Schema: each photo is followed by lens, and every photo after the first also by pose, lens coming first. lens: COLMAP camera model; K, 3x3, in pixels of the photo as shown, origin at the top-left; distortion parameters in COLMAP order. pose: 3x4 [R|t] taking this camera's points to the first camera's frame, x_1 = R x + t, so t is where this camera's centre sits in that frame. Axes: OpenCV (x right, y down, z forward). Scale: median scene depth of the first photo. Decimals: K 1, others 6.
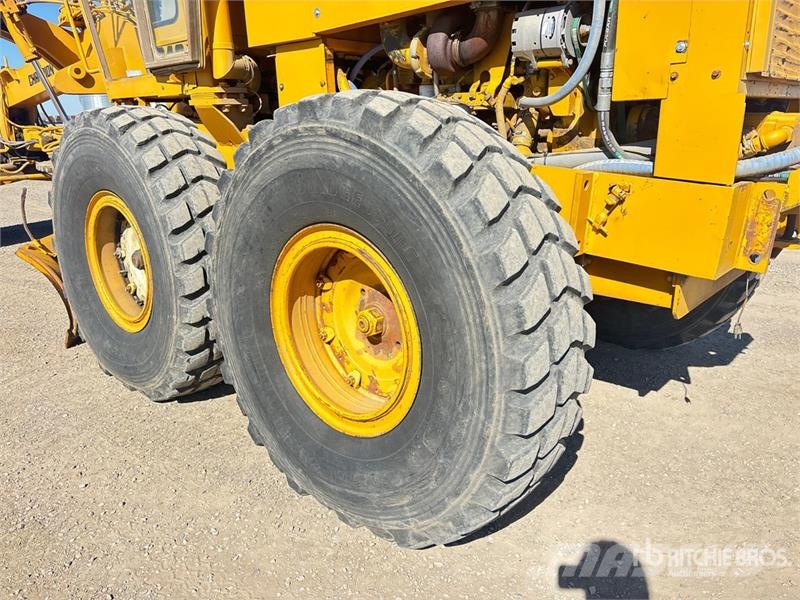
lens RADIAL K [[627.2, 0, 400.0], [0, 627.2, 300.0], [0, 0, 1]] dist [0.043431, -0.006651]
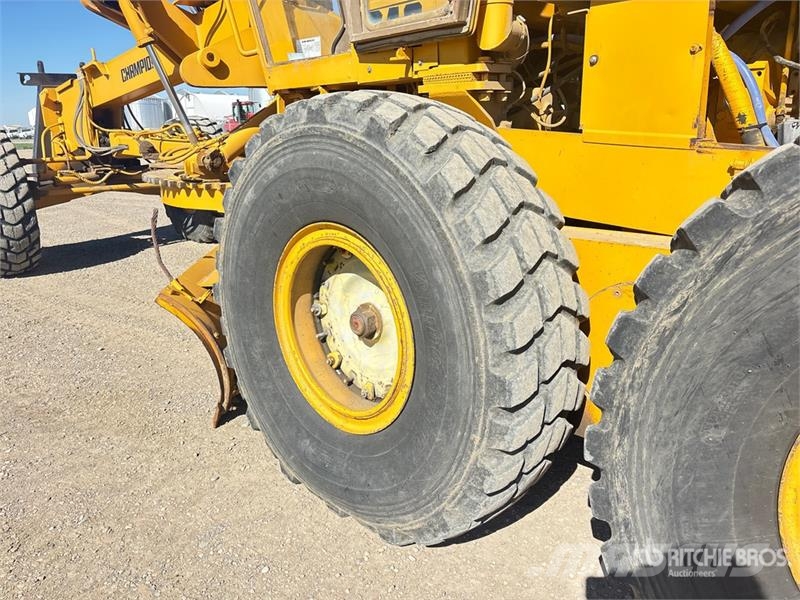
lens RADIAL K [[627.2, 0, 400.0], [0, 627.2, 300.0], [0, 0, 1]] dist [0.043431, -0.006651]
pose [[0.999150, 0.009400, -0.040139, -0.337280], [-0.009712, 0.999924, -0.007599, -0.081570], [0.040064, 0.007983, 0.999165, 0.331456]]
